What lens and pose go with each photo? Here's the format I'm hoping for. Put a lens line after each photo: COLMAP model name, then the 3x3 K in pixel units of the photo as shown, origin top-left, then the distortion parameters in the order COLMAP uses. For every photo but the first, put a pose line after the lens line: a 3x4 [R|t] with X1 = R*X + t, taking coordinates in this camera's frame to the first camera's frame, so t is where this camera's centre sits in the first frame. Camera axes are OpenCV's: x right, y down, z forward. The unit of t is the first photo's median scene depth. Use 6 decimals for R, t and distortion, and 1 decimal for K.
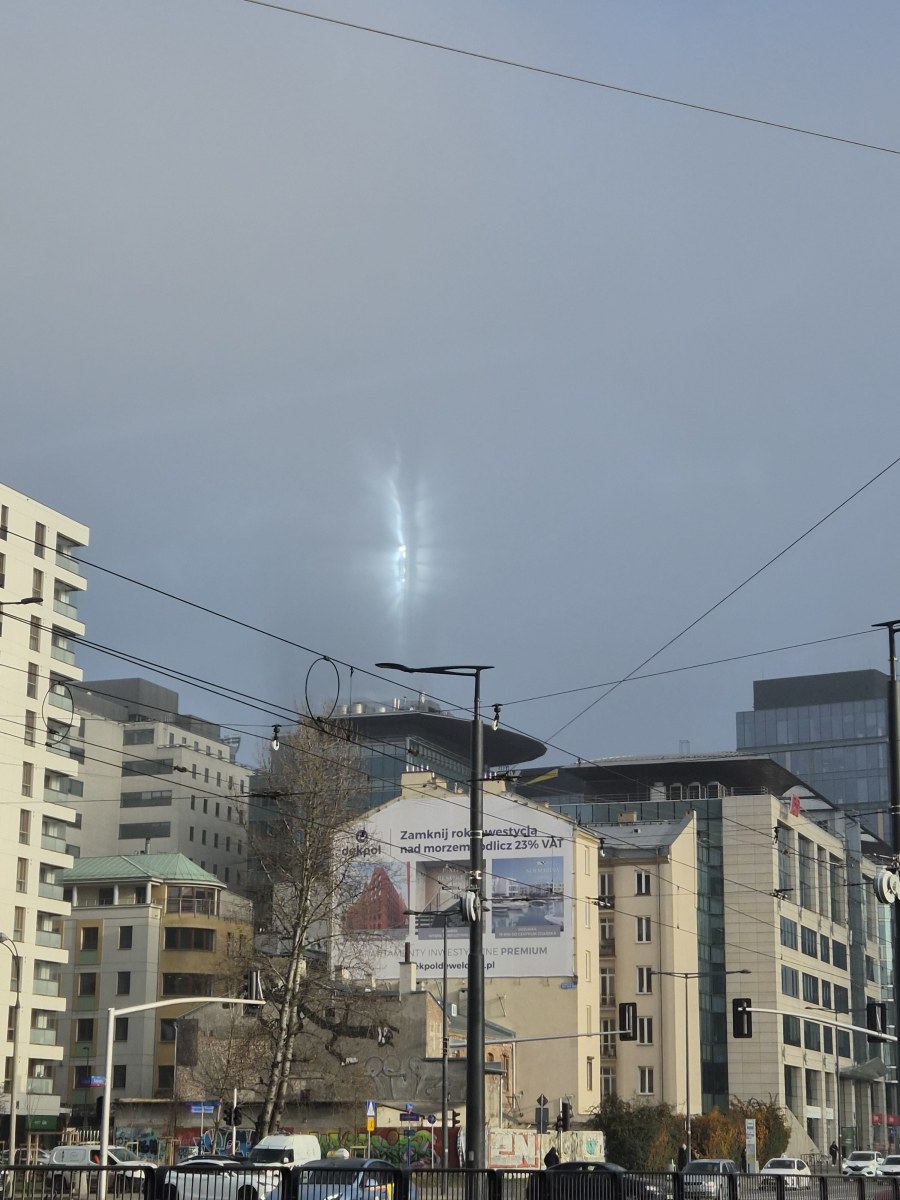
lens RADIAL K [[2289.5, 0, 448.3], [0, 2289.5, 601.5], [0, 0, 1]] dist [0.216299, 0.000000]
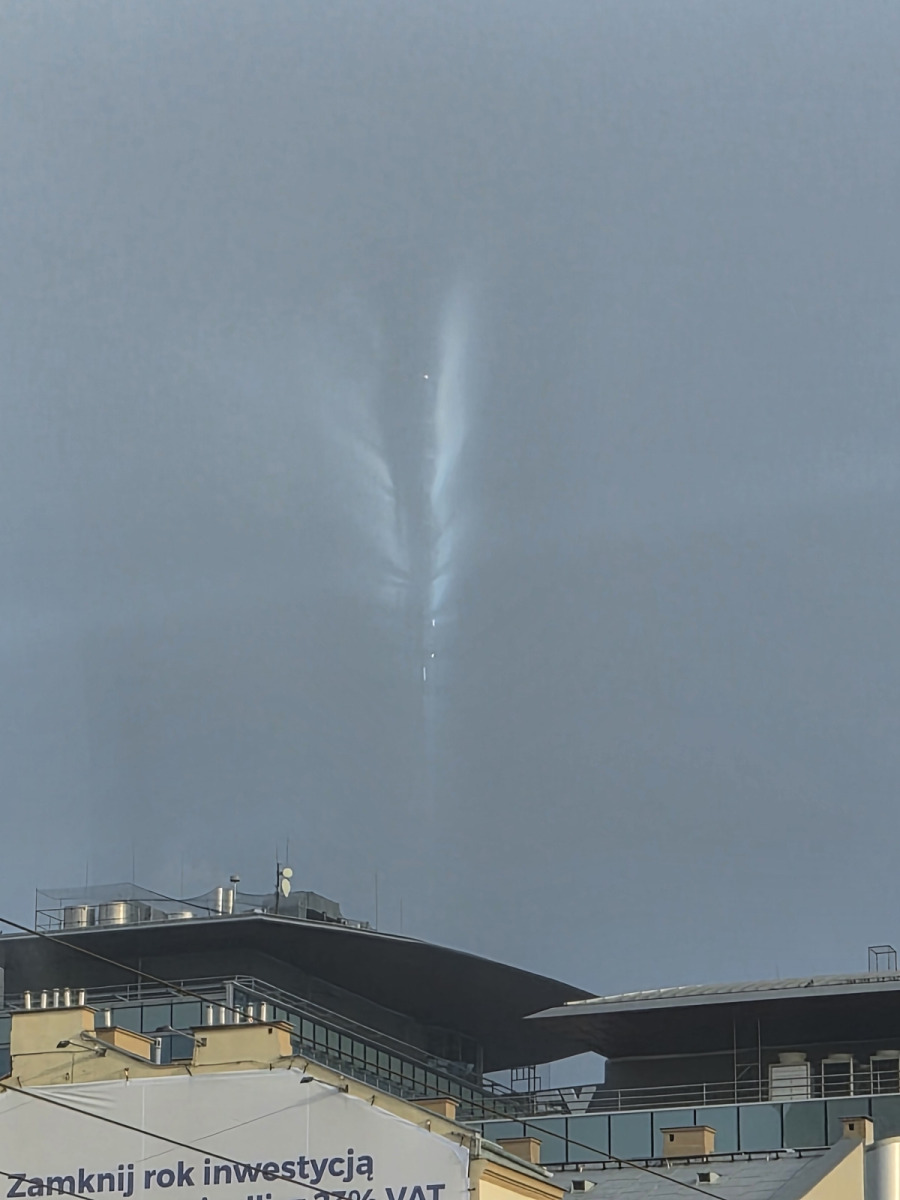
lens RADIAL K [[5463.1, 0, 449.5], [0, 5463.1, 600.8], [0, 0, 1]] dist [0.350197, 0.000000]
pose [[0.999282, -0.017330, -0.033684, 0.073906], [0.016349, 0.999440, -0.029183, 0.034047], [0.034171, 0.028612, 0.999006, 0.129625]]
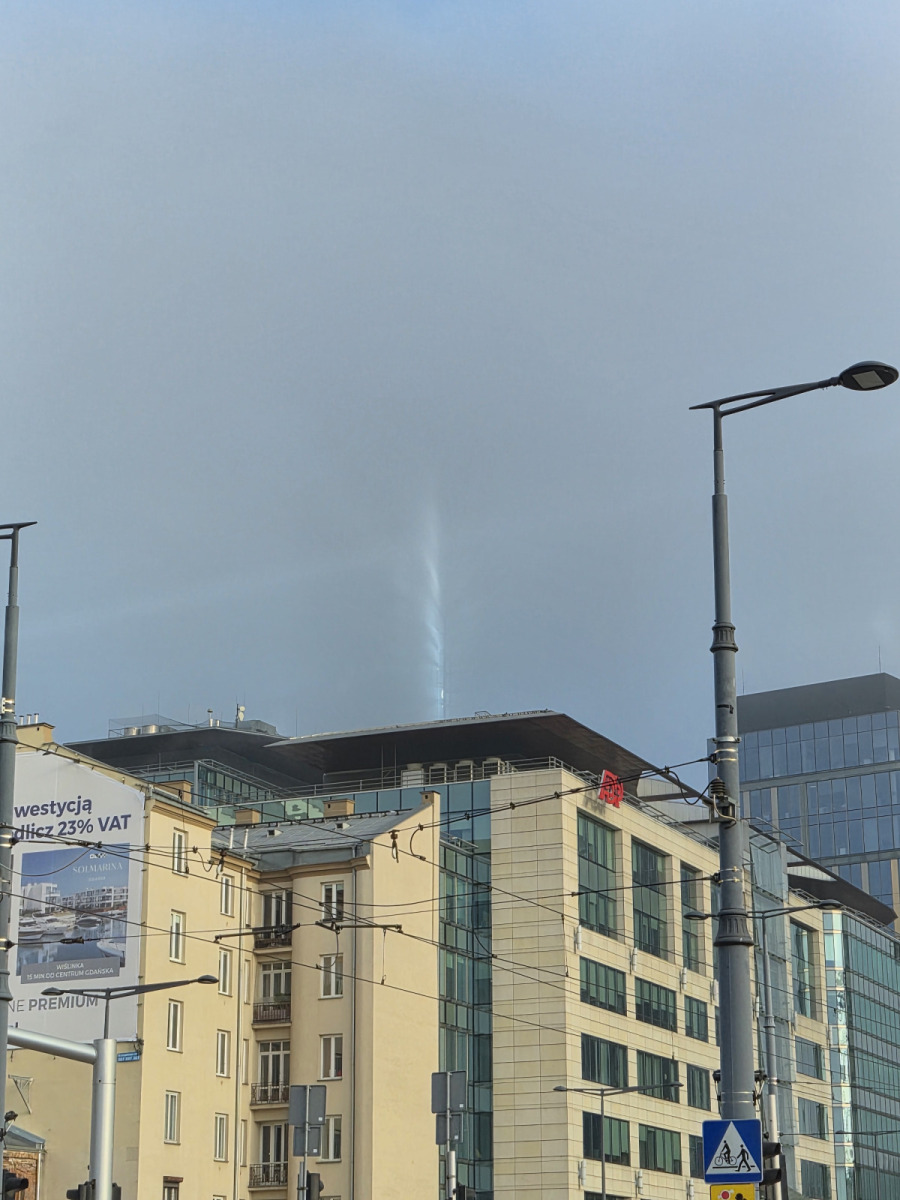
lens RADIAL K [[2520.1, 0, 452.3], [0, 2520.1, 596.2], [0, 0, 1]] dist [0.167205, 0.000000]
pose [[0.998025, -0.030125, -0.055118, 0.156857], [0.027189, 0.998211, -0.053256, 0.076234], [0.056624, 0.051653, 0.997059, 0.308772]]
